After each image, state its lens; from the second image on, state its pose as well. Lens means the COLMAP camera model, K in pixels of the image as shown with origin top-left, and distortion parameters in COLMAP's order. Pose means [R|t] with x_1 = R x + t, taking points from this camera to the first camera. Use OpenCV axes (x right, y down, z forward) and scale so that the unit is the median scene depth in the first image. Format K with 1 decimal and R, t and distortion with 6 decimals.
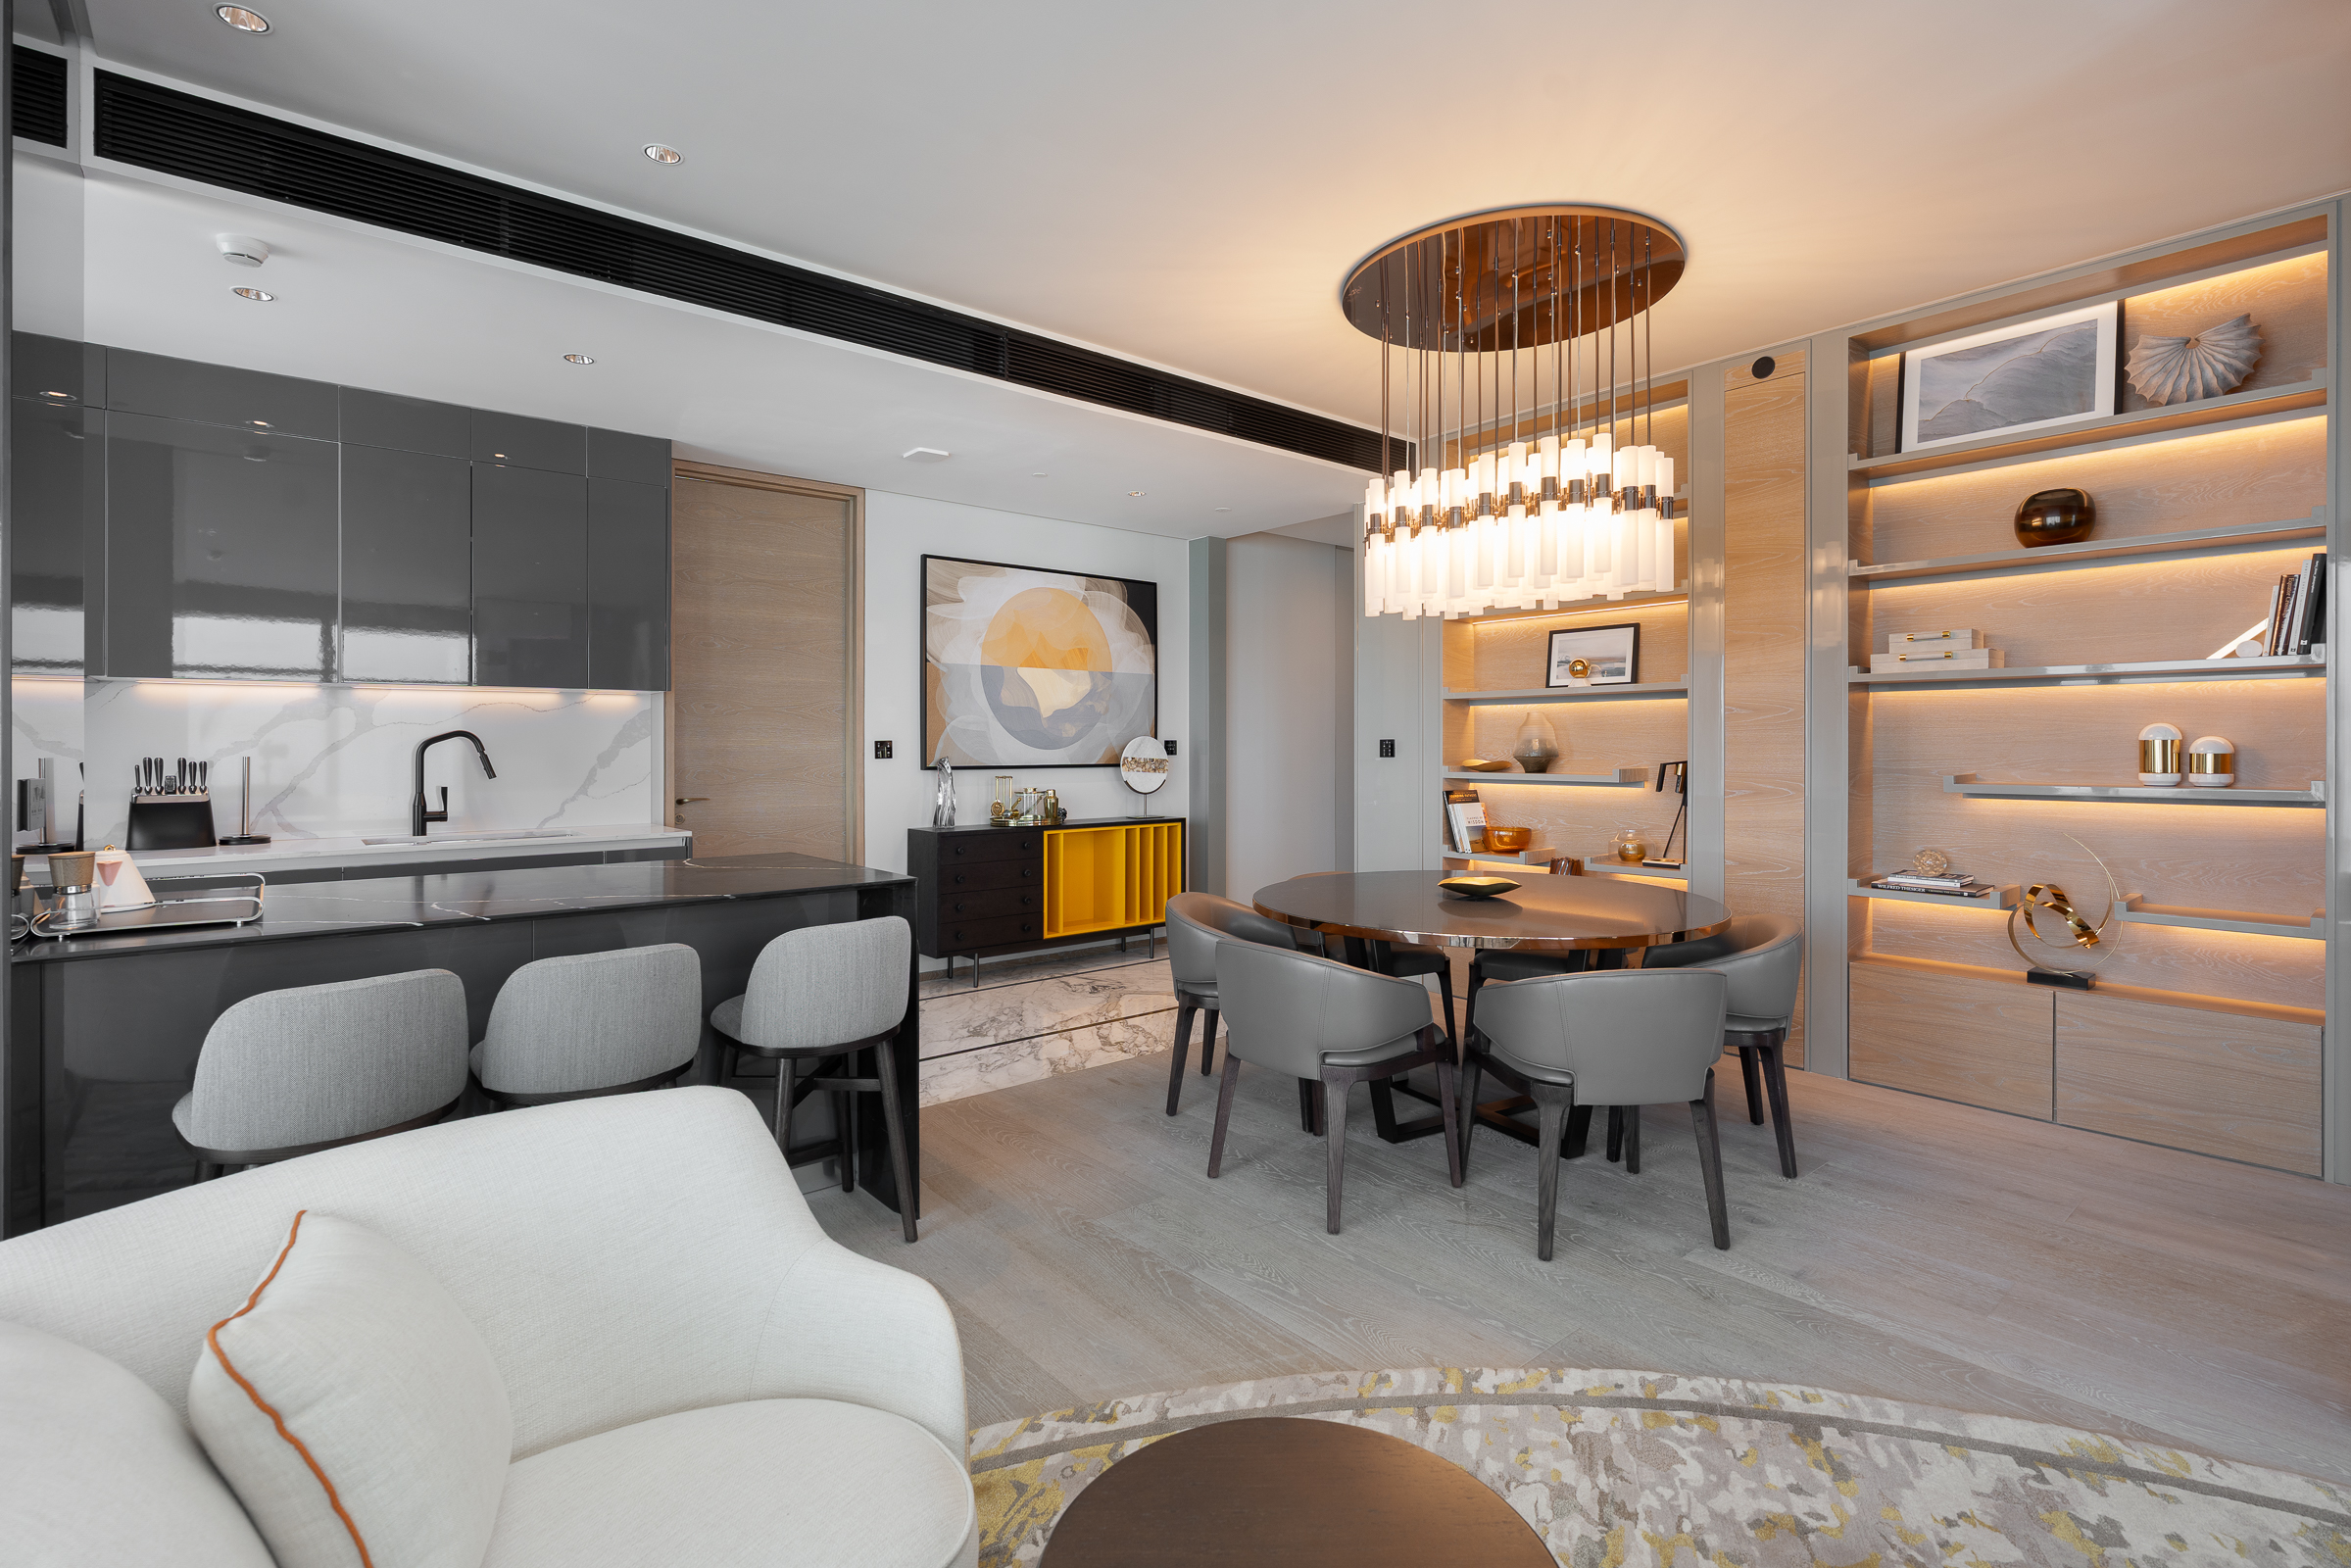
lens RADIAL K [[1079.9, 0, 1167.2], [0, 1079.9, 739.4], [0, 0, 1]] dist [-0.008416, 0.002712]
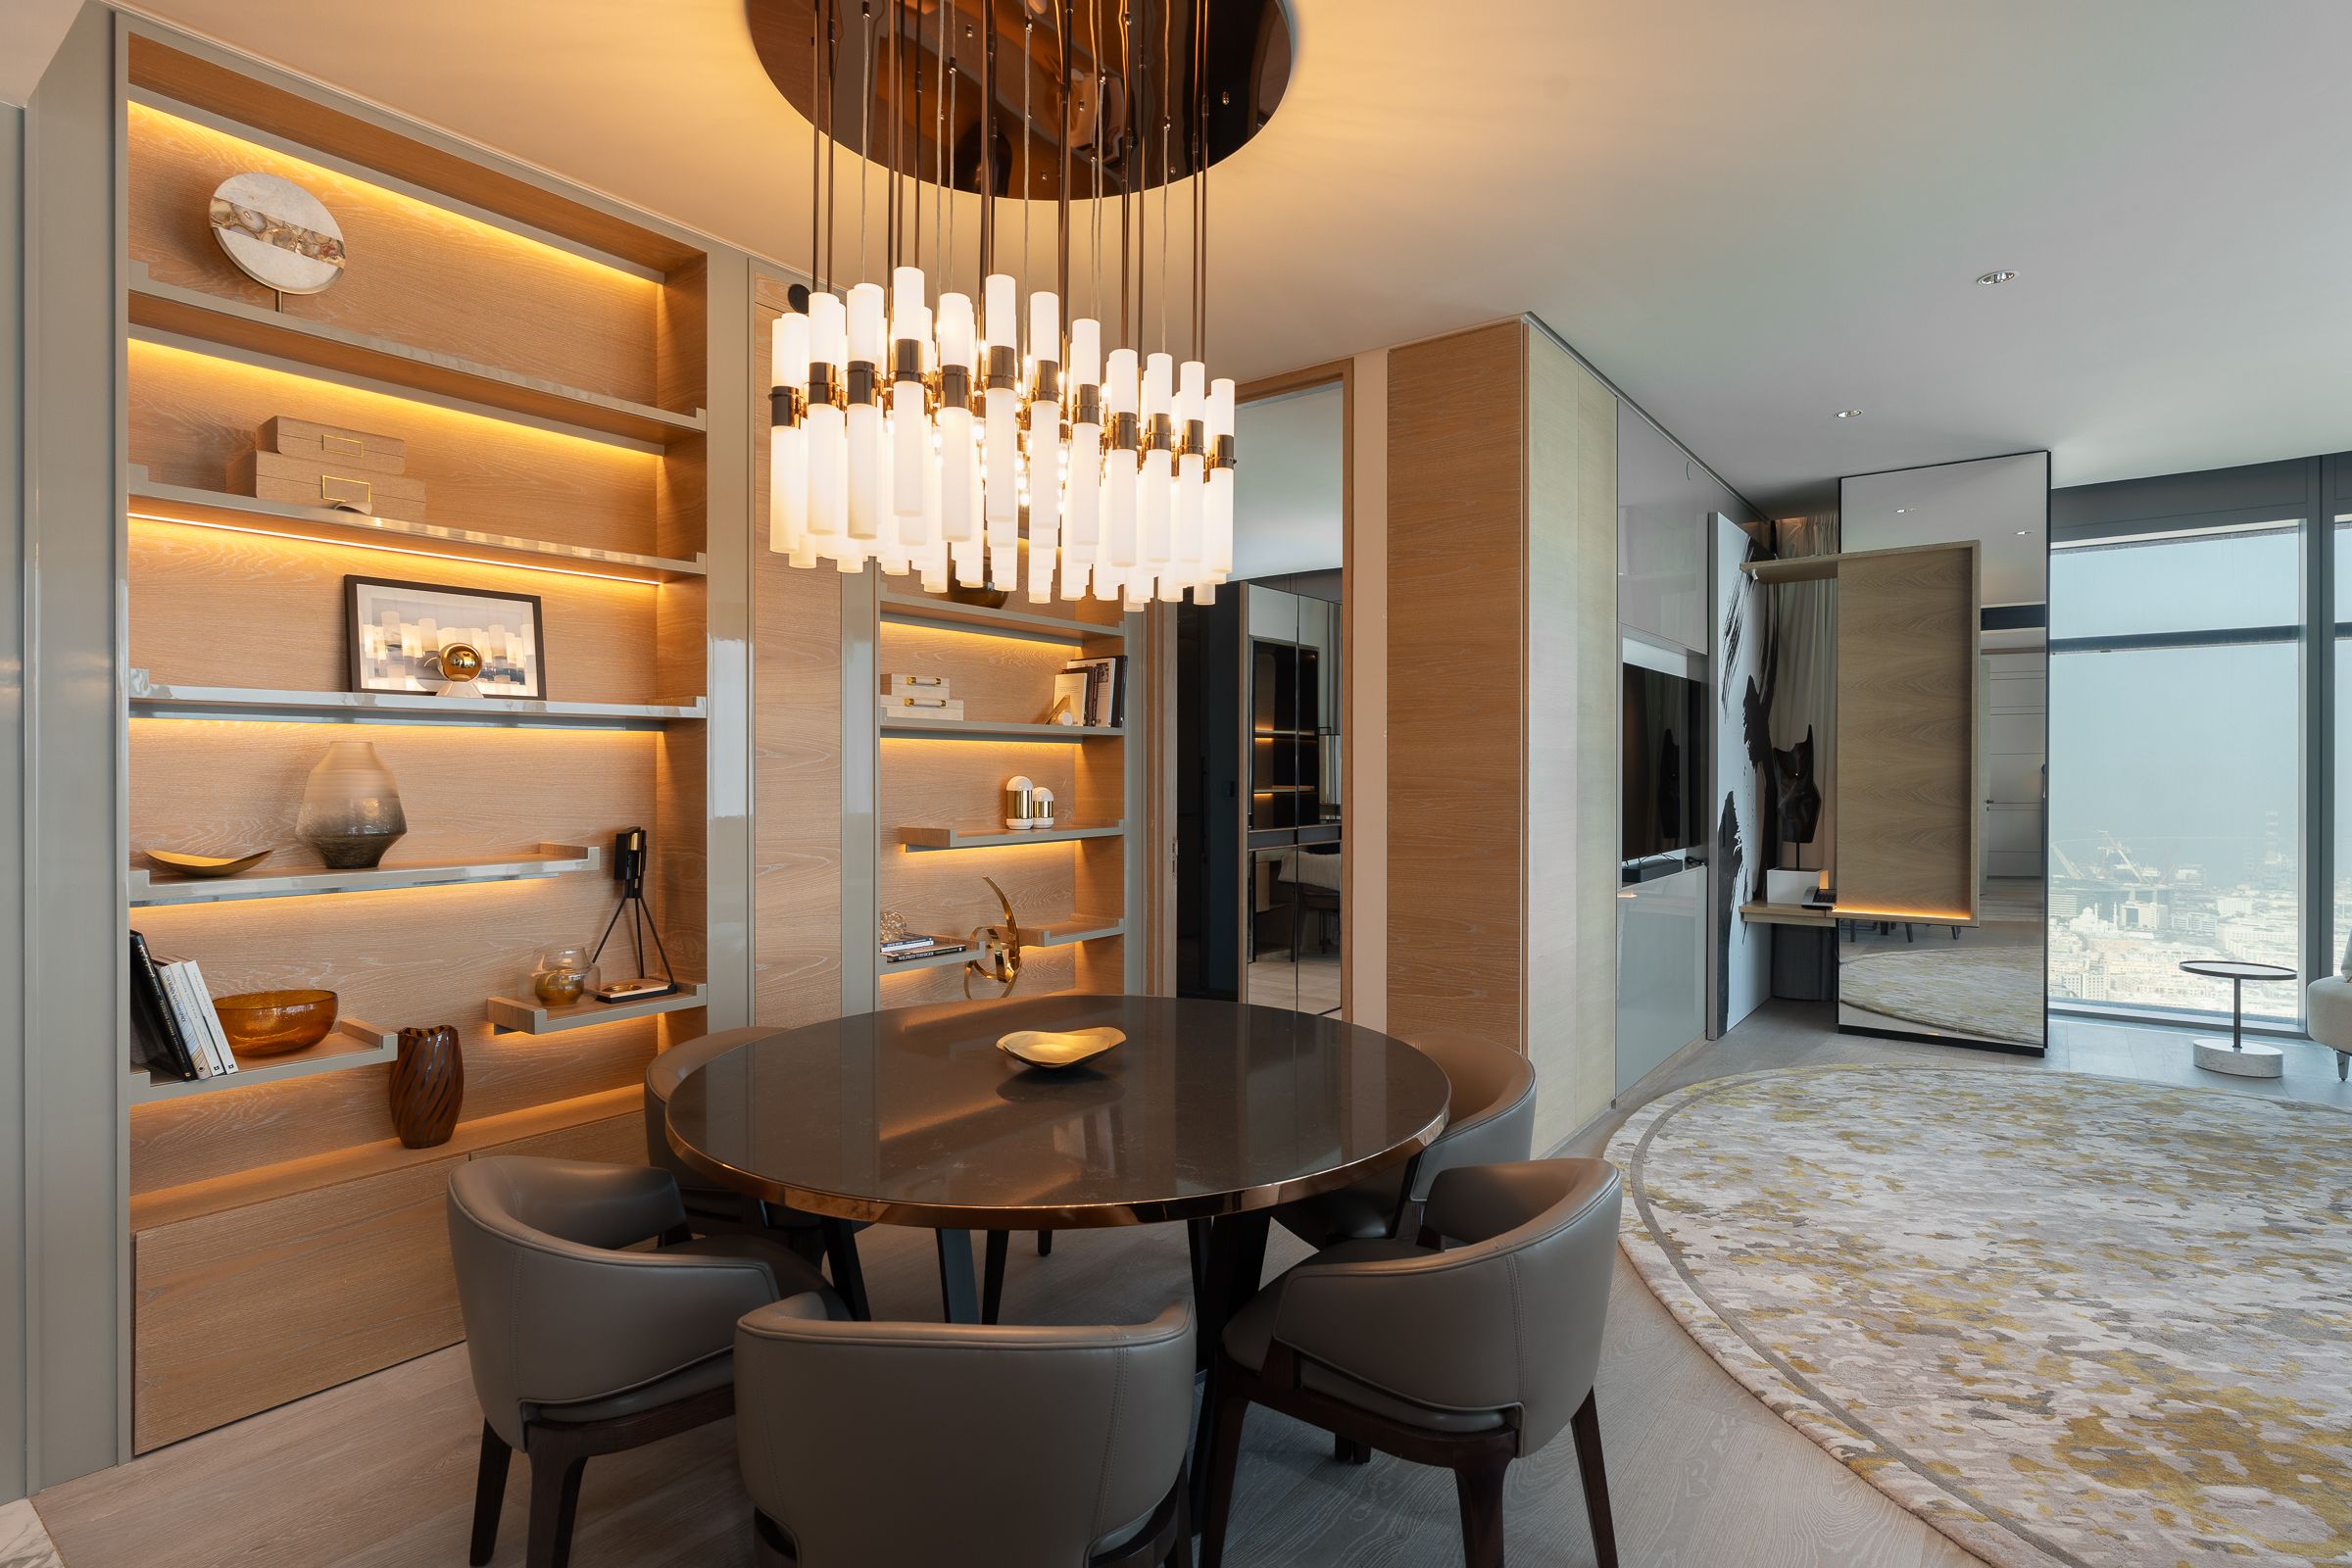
lens RADIAL K [[1163.7, 0, 1203.1], [0, 1163.7, 781.4], [0, 0, 1]] dist [-0.003342, 0.000654]
pose [[-0.235073, -0.005816, 0.971960, -0.301689], [-0.003545, 0.999981, 0.005126, -0.013784], [-0.971971, -0.002241, -0.235089, 0.908618]]
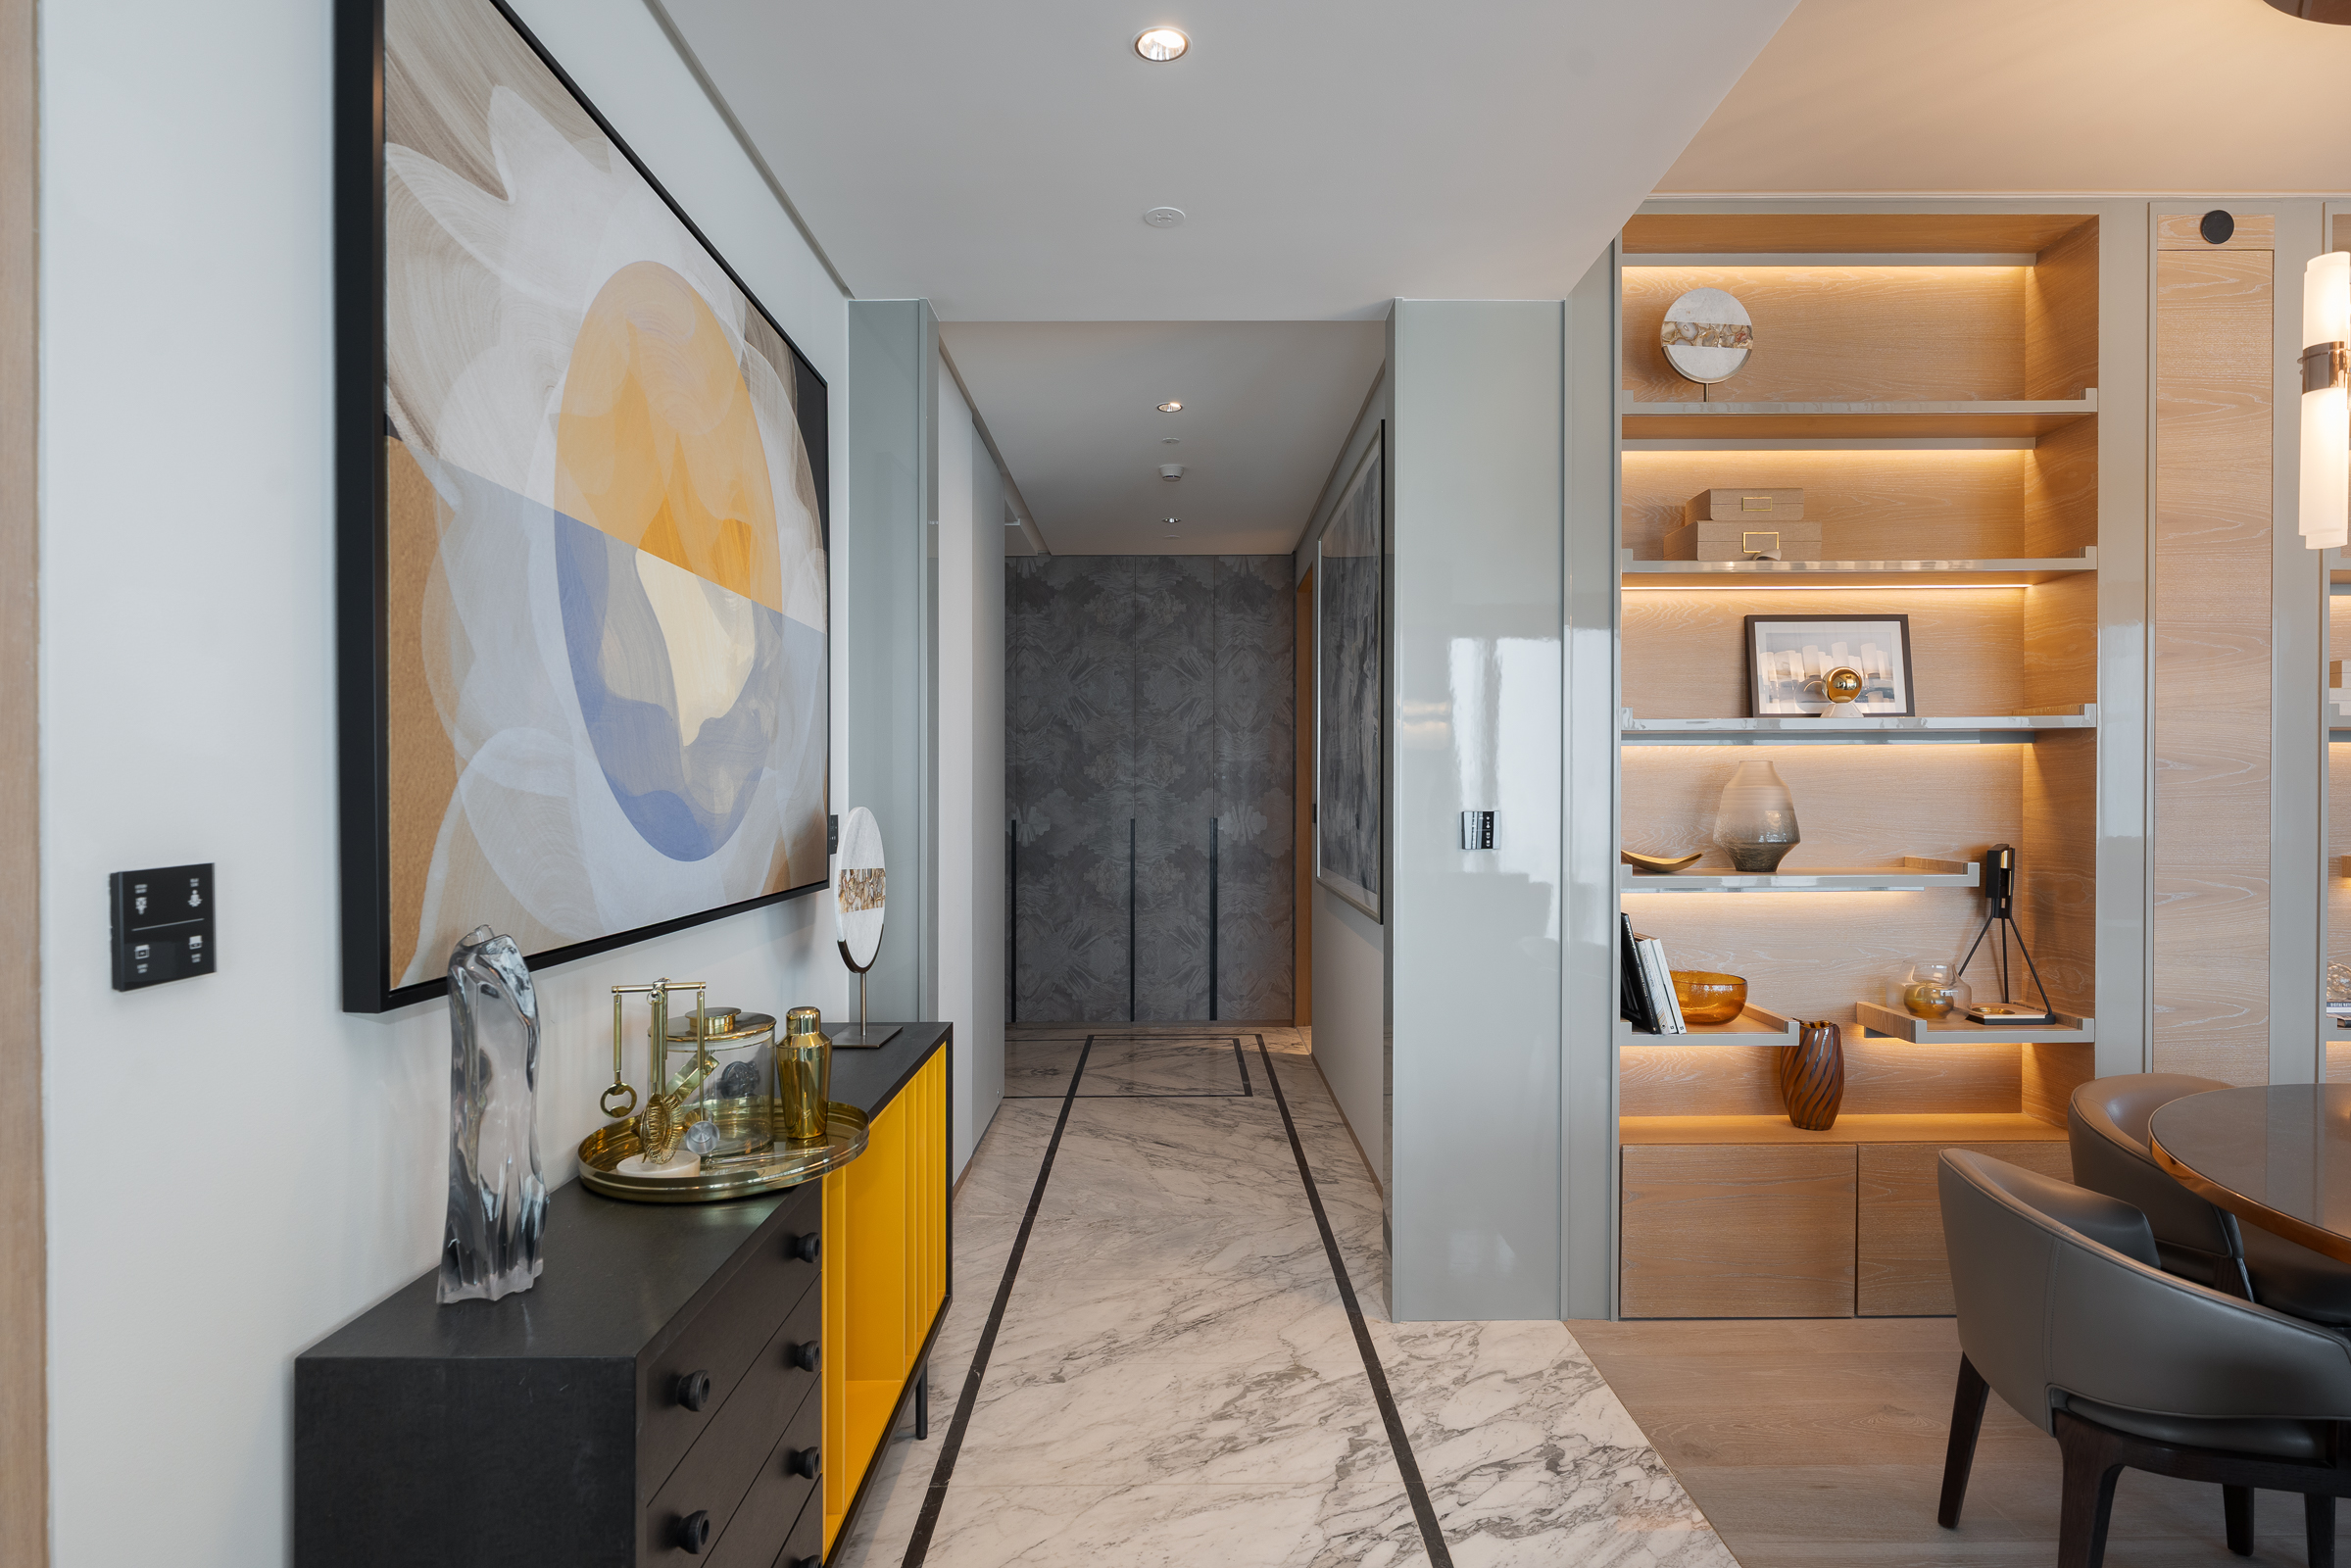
lens RADIAL K [[1235.3, 0, 1178.2], [0, 1235.3, 797.2], [0, 0, 1]] dist [-0.001248, 0.000707]
pose [[0.636230, -0.005331, 0.771481, -0.398089], [-0.001102, 0.999969, 0.007818, -0.013625], [-0.771498, -0.005824, 0.636205, 0.997584]]
